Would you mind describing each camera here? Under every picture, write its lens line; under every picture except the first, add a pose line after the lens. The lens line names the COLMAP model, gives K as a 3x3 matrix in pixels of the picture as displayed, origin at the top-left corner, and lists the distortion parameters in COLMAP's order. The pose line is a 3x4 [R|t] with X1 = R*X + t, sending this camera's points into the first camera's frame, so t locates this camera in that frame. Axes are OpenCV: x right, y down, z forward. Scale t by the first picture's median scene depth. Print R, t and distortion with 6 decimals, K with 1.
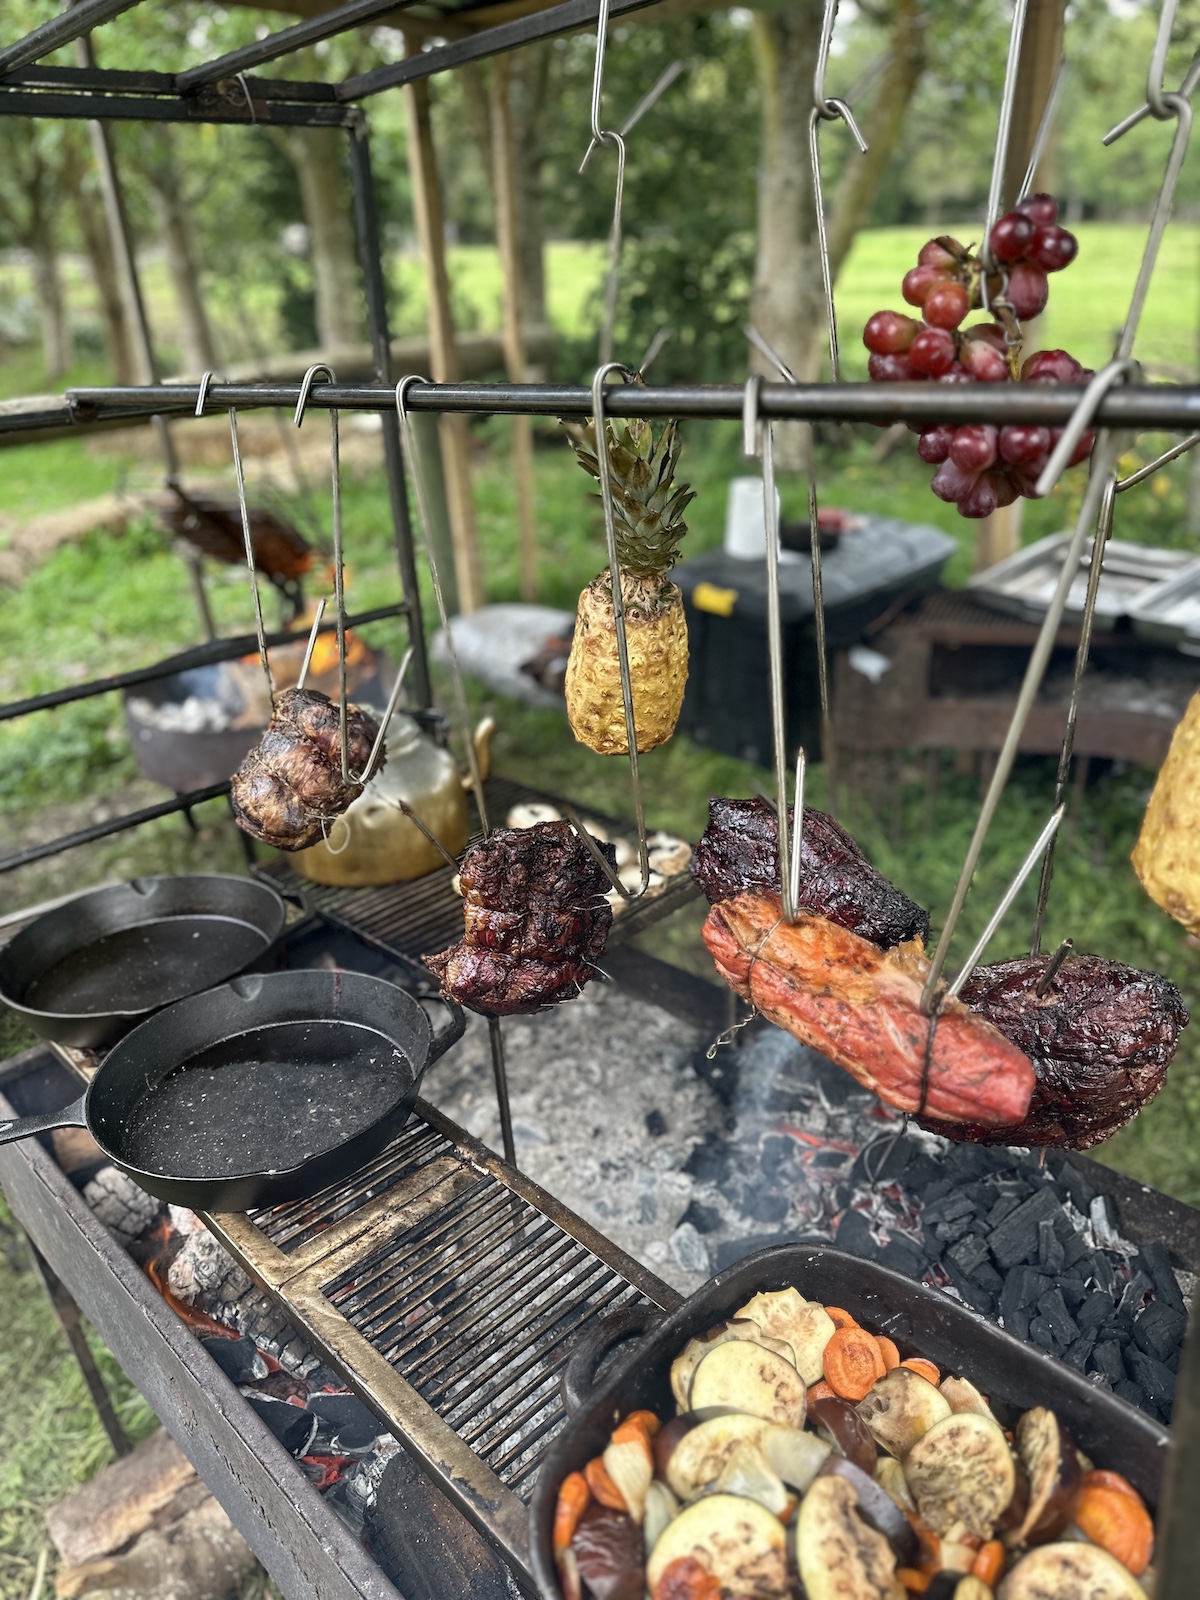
lens RADIAL K [[1146.3, 0, 600.0], [0, 1146.3, 800.0], [0, 0, 1]] dist [0.041678, -0.079756]
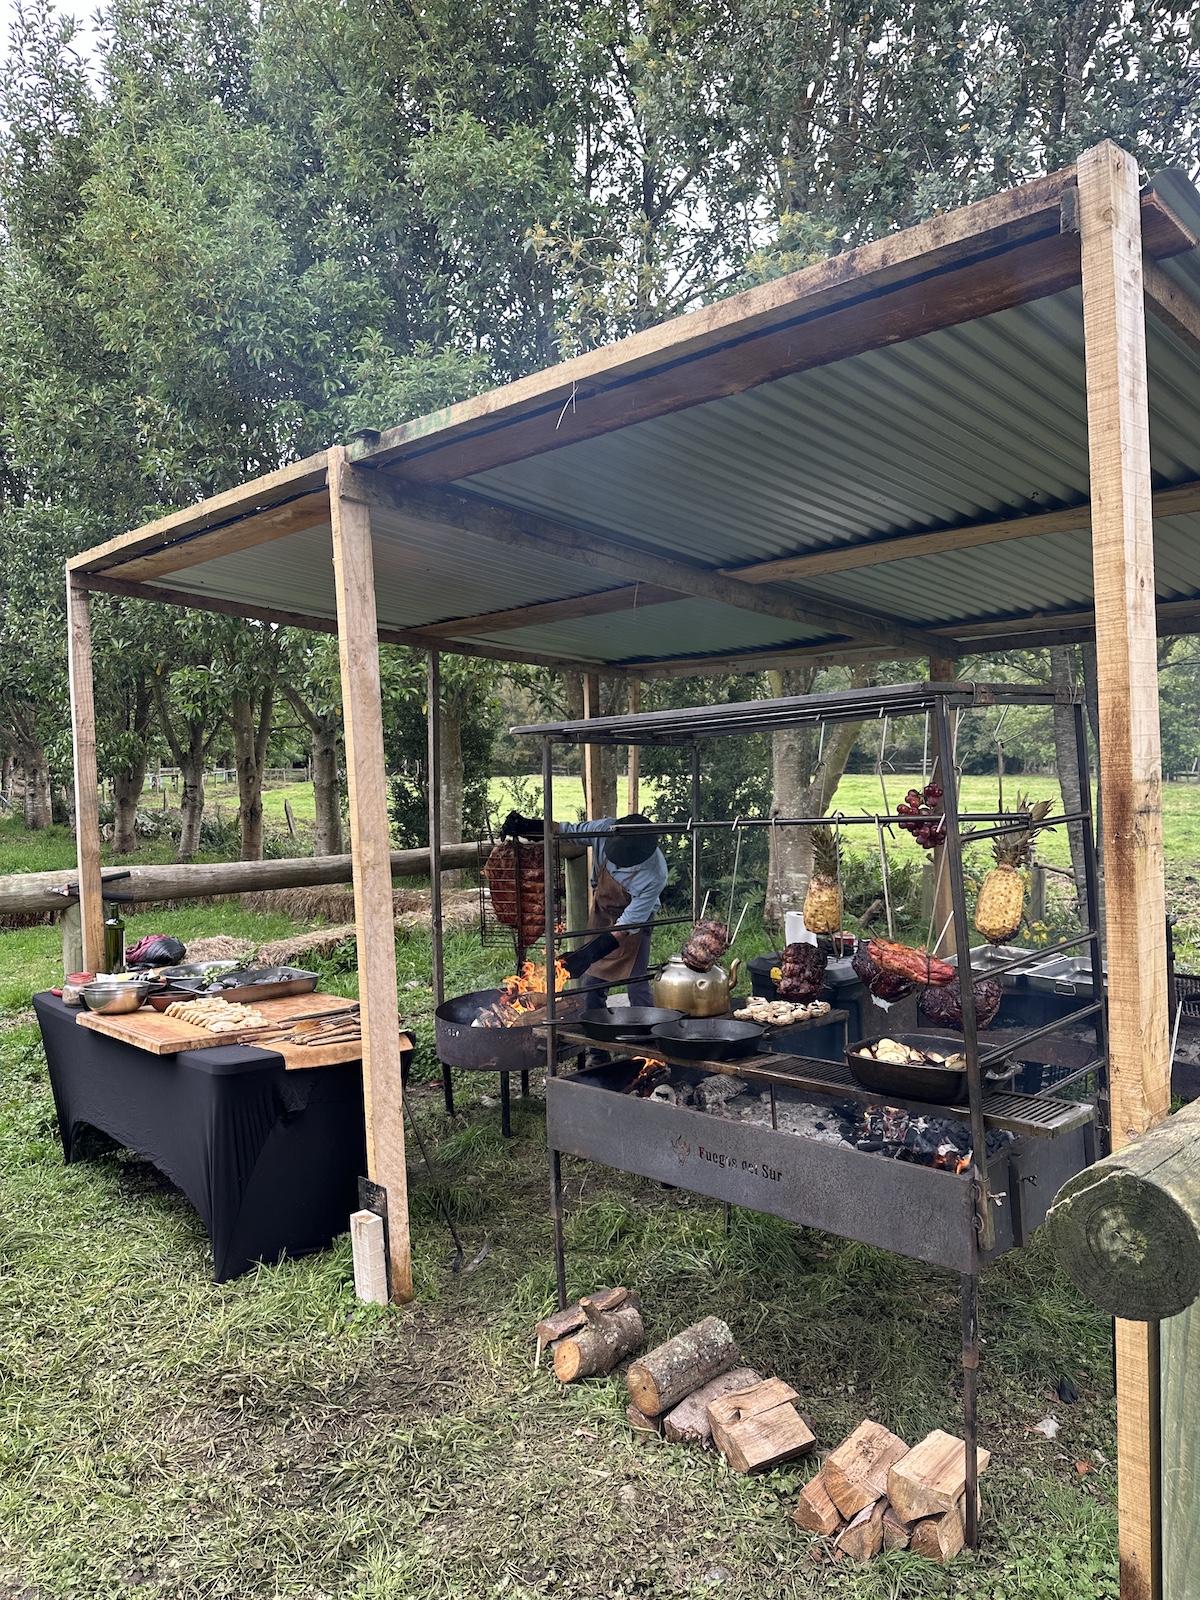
lens RADIAL K [[1146.3, 0, 600.0], [0, 1146.3, 800.0], [0, 0, 1]] dist [0.041678, -0.079756]
pose [[0.999241, 0.036039, 0.014799, -0.118552], [-0.026610, 0.908790, -0.416403, 0.174157], [-0.028456, 0.415693, 0.909060, -0.361755]]
